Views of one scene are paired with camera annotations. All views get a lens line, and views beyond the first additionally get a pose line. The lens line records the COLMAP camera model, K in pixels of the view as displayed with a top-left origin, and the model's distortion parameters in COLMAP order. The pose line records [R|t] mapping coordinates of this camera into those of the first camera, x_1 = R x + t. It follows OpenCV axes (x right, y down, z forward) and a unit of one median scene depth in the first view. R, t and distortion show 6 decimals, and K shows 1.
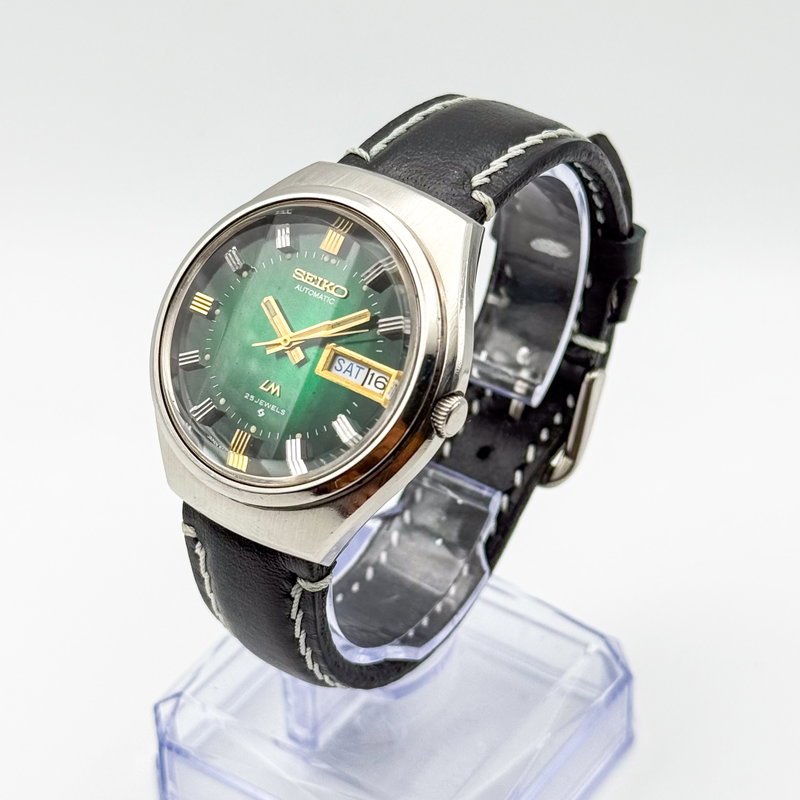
lens RADIAL K [[2041.3, 0, 396.5], [0, 2041.3, 403.5], [0, 0, 1]] dist [0.608870, 0.000000]
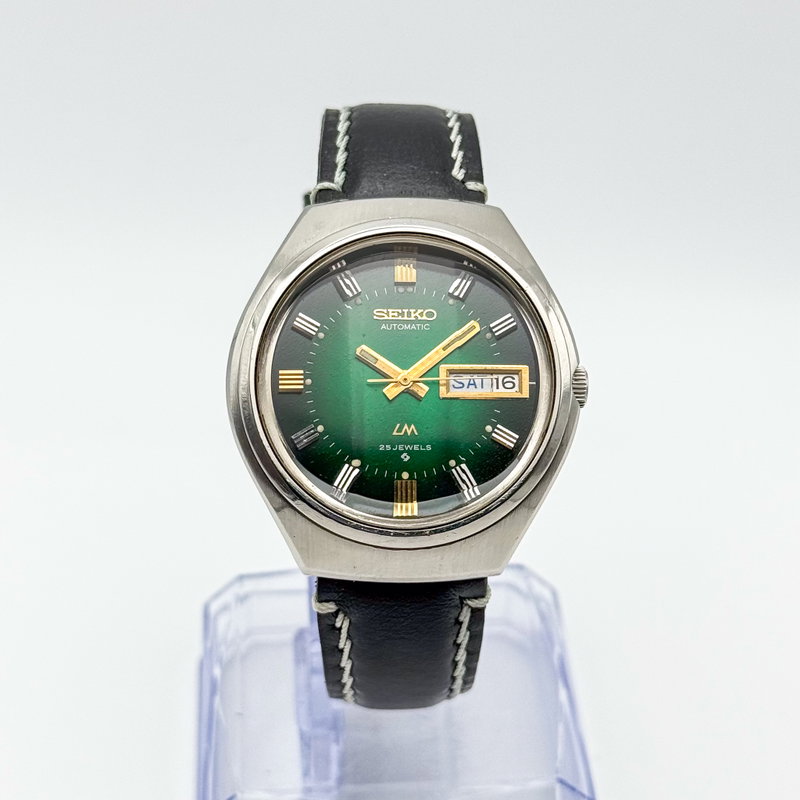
lens RADIAL K [[2041.3, 0, 402.4], [0, 2041.3, 394.2], [0, 0, 1]] dist [0.608870, 0.000000]
pose [[0.787123, -0.357369, 0.502718, -0.552783], [0.350274, 0.929857, 0.112574, -0.135376], [-0.507686, 0.087480, 0.857089, 0.150594]]
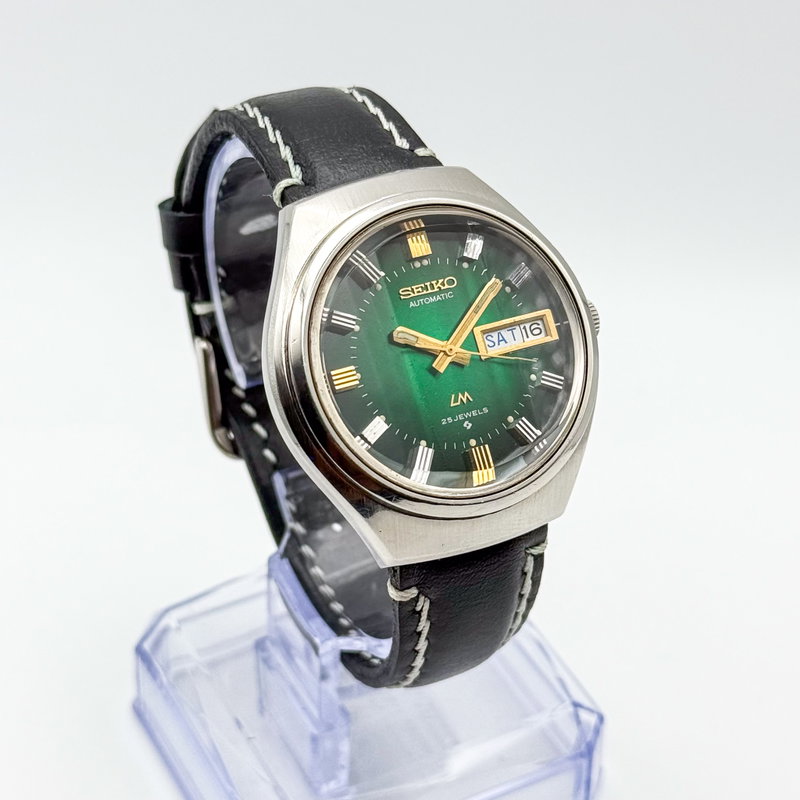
lens RADIAL K [[2041.3, 0, 411.5], [0, 2041.3, 386.8], [0, 0, 1]] dist [0.608870, 0.000000]
pose [[0.467252, -0.521603, 0.713867, -0.777224], [0.506792, 0.819625, 0.267163, -0.289411], [-0.724456, 0.236950, 0.647316, 0.372147]]
